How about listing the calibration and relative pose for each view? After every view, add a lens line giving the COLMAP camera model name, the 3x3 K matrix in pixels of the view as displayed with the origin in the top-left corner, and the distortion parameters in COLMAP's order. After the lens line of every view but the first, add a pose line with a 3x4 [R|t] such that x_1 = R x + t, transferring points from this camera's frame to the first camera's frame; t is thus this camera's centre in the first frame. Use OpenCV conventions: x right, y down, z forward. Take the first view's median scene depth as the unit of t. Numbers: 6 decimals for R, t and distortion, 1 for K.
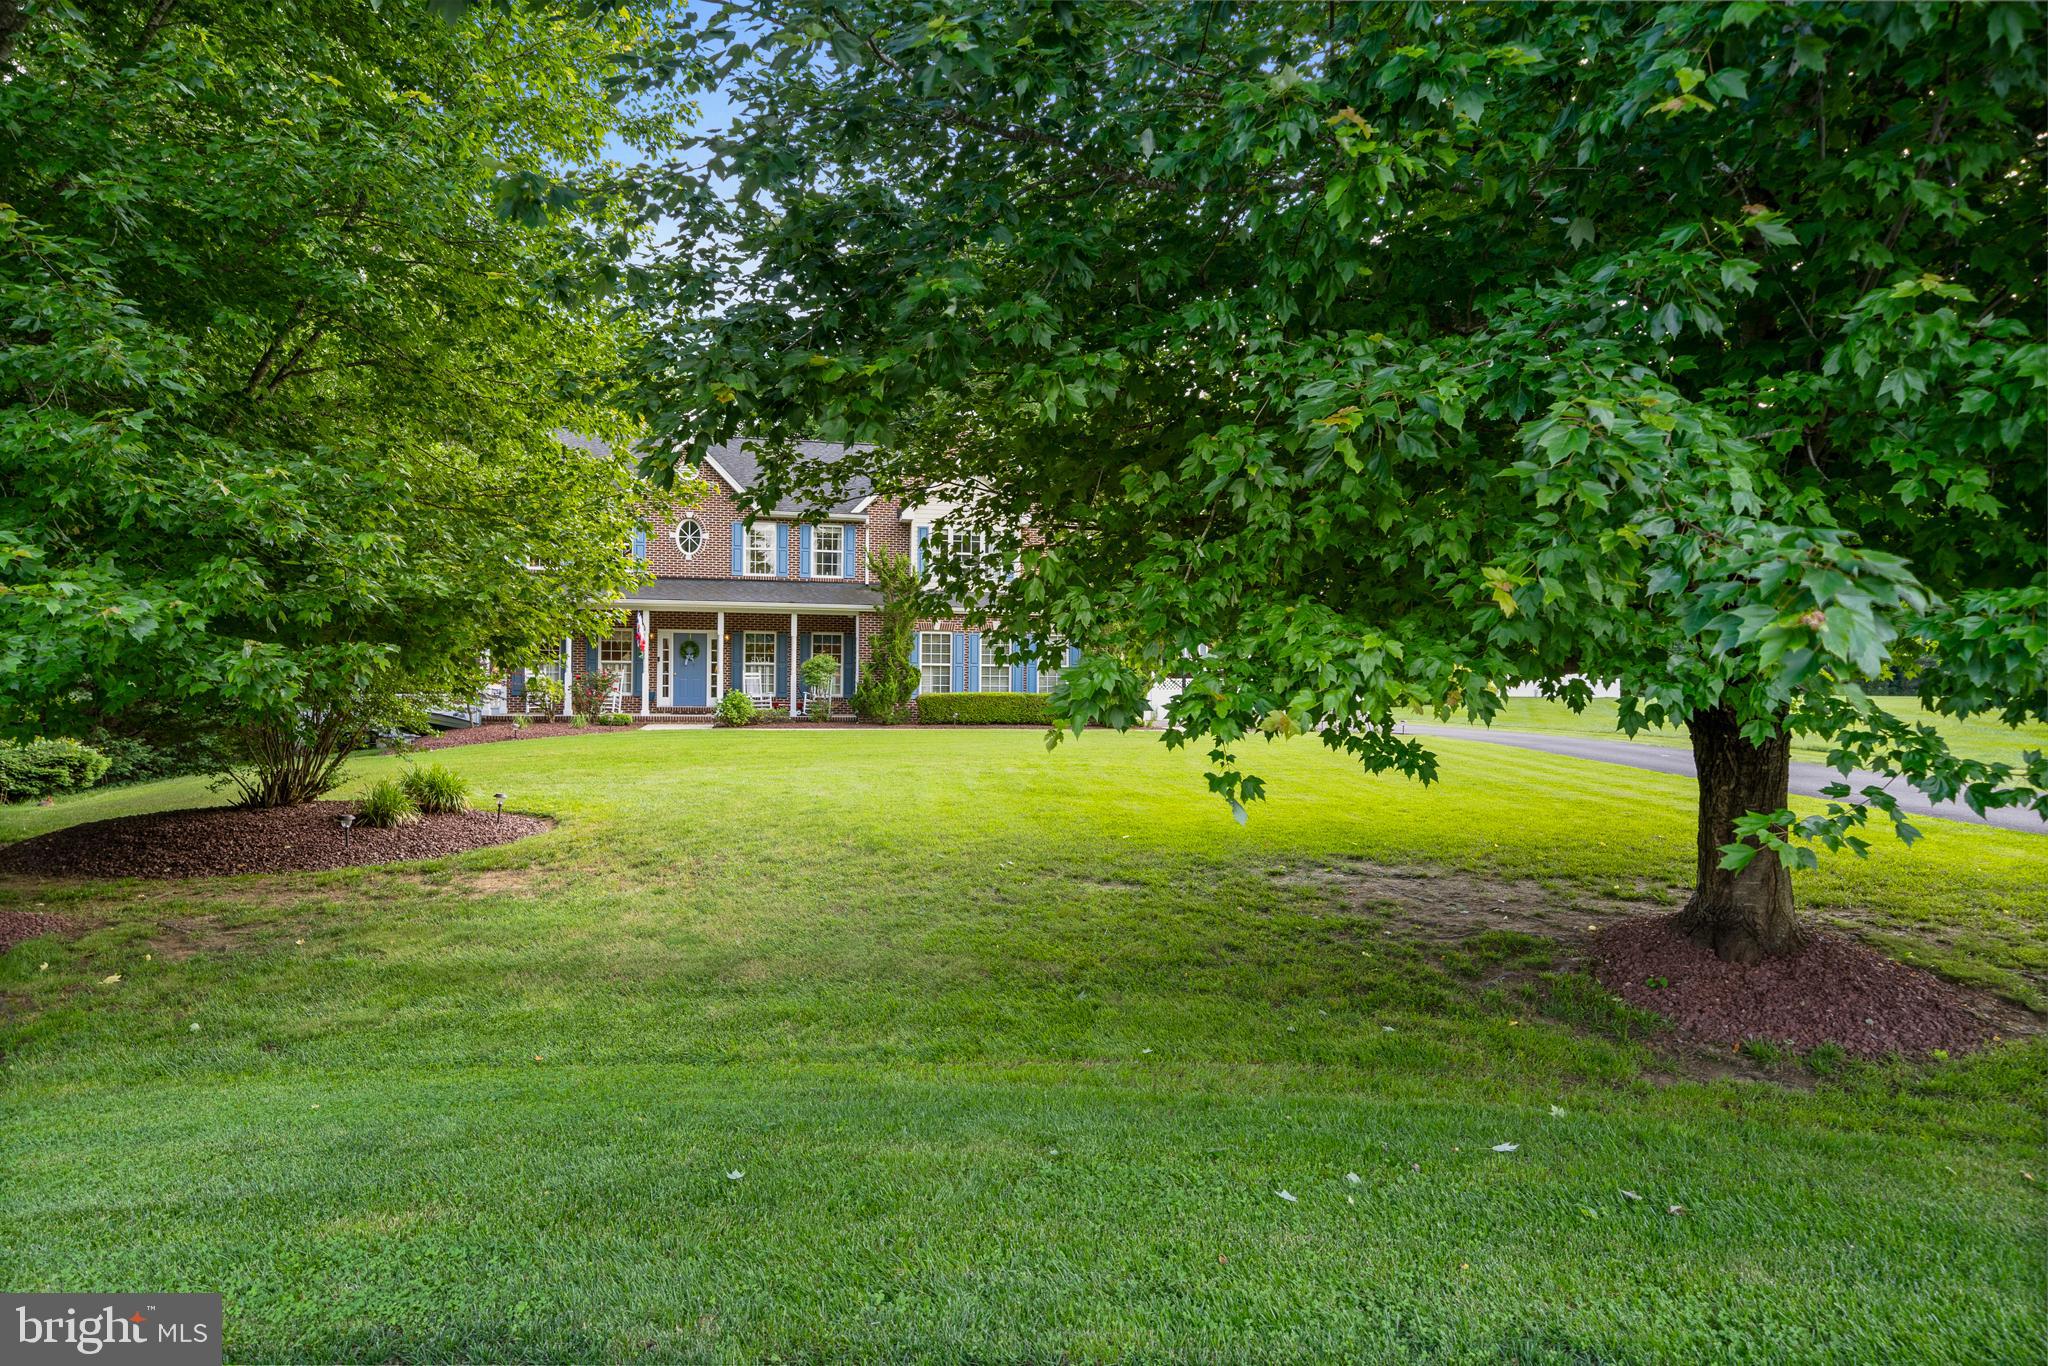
lens RADIAL K [[1056.4, 0, 1024.0], [0, 1056.4, 683.0], [0, 0, 1]] dist [0.000506, 0.000022]
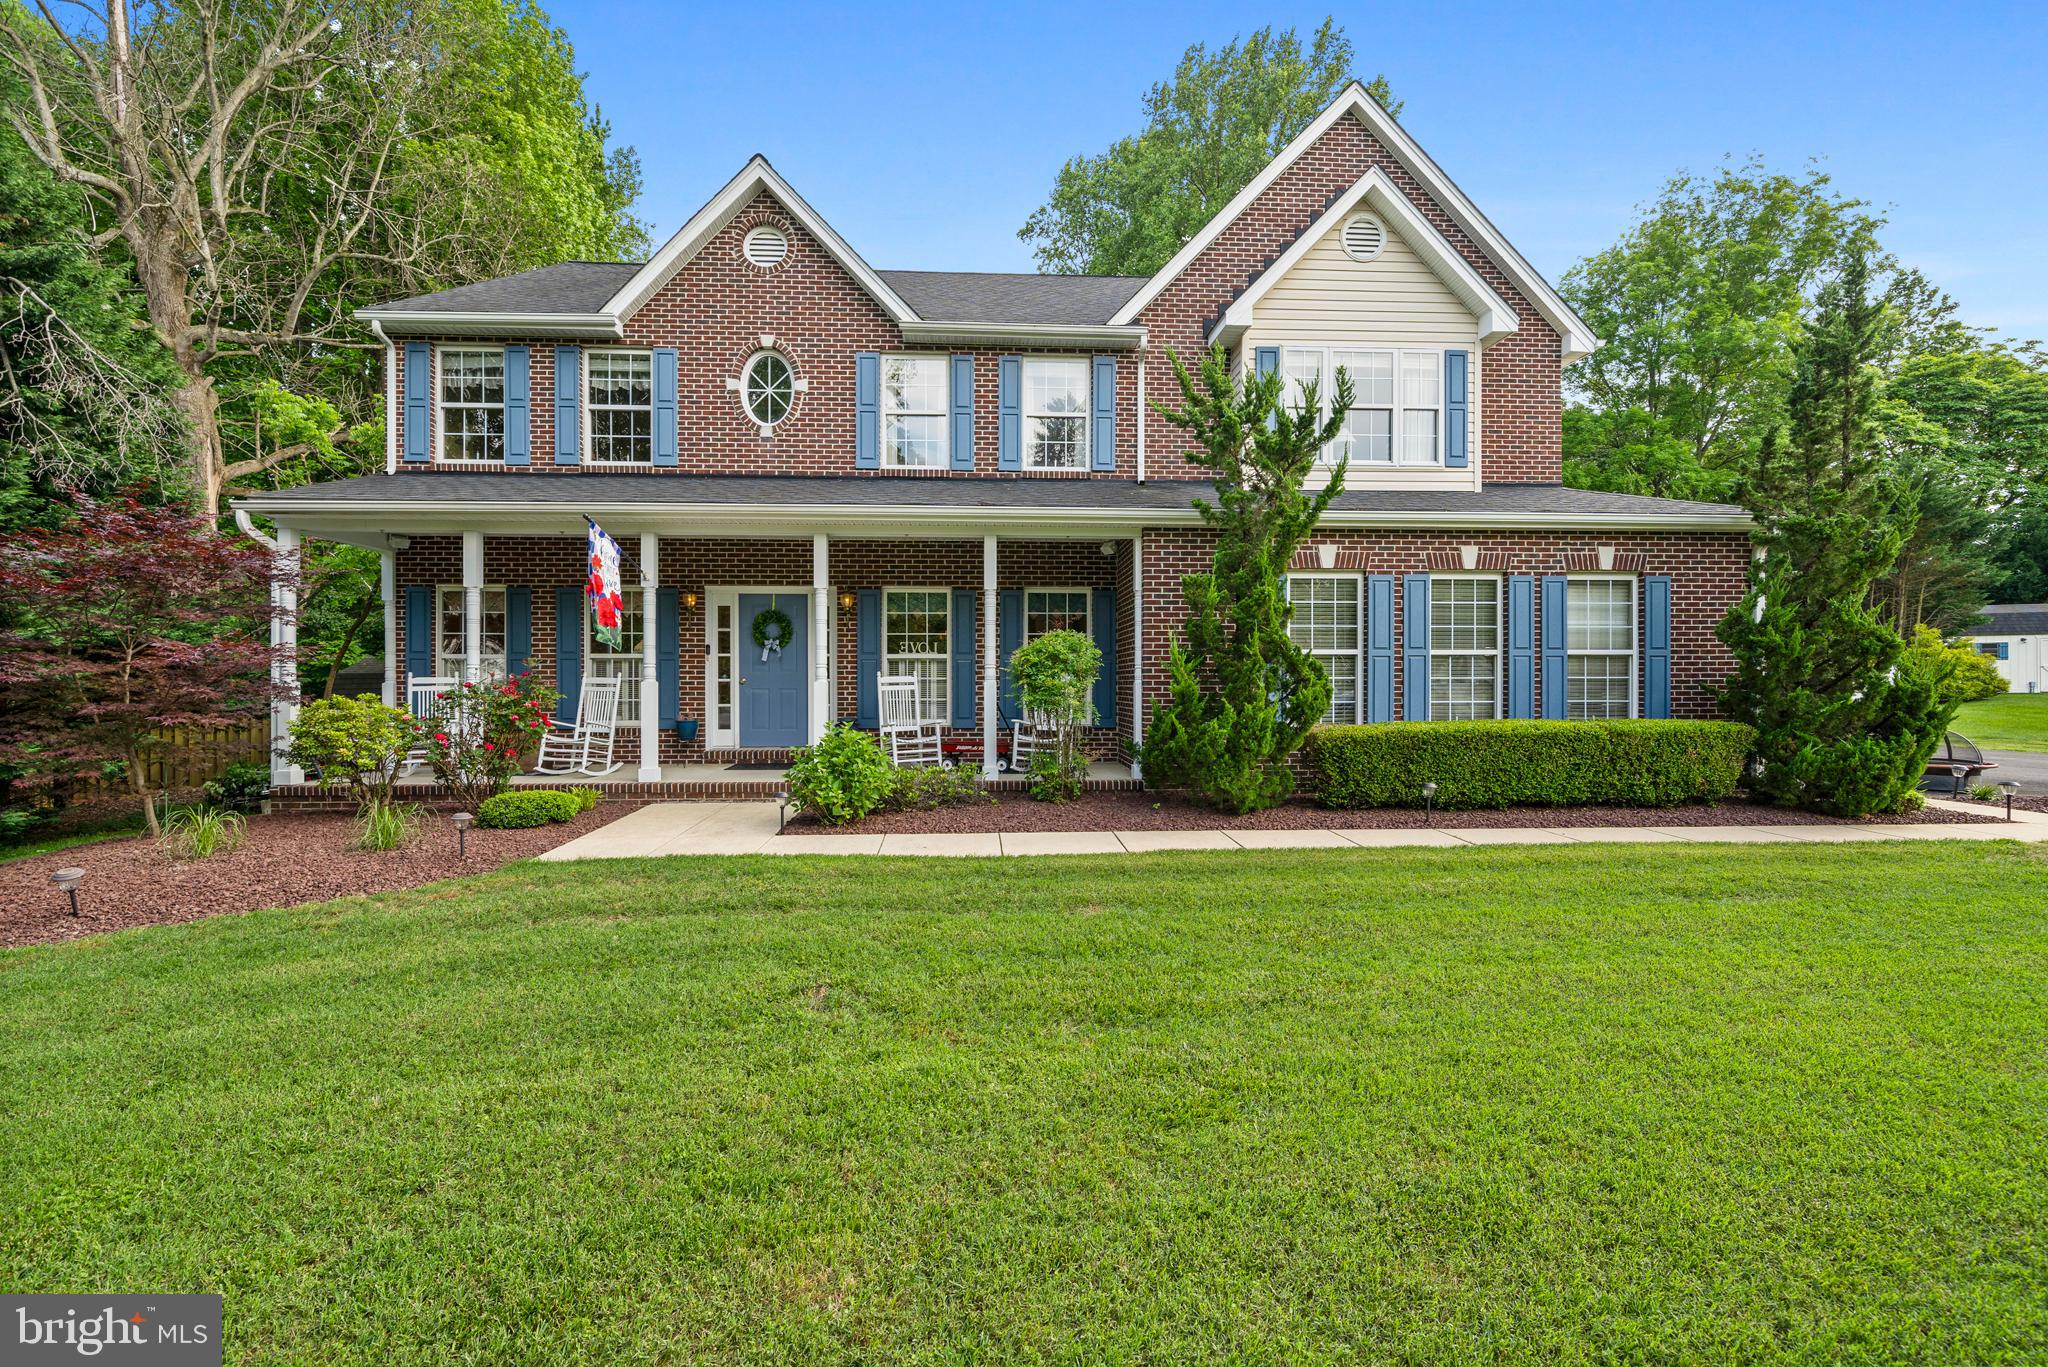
lens RADIAL K [[887.5, 0, 1024.0], [0, 887.5, 683.5], [0, 0, 1]] dist [-0.000046, -0.000005]
pose [[0.987275, -0.008819, -0.158776, -0.143281], [0.009968, 0.999930, 0.006444, -0.008578], [0.158708, -0.007944, 0.987294, 0.628955]]
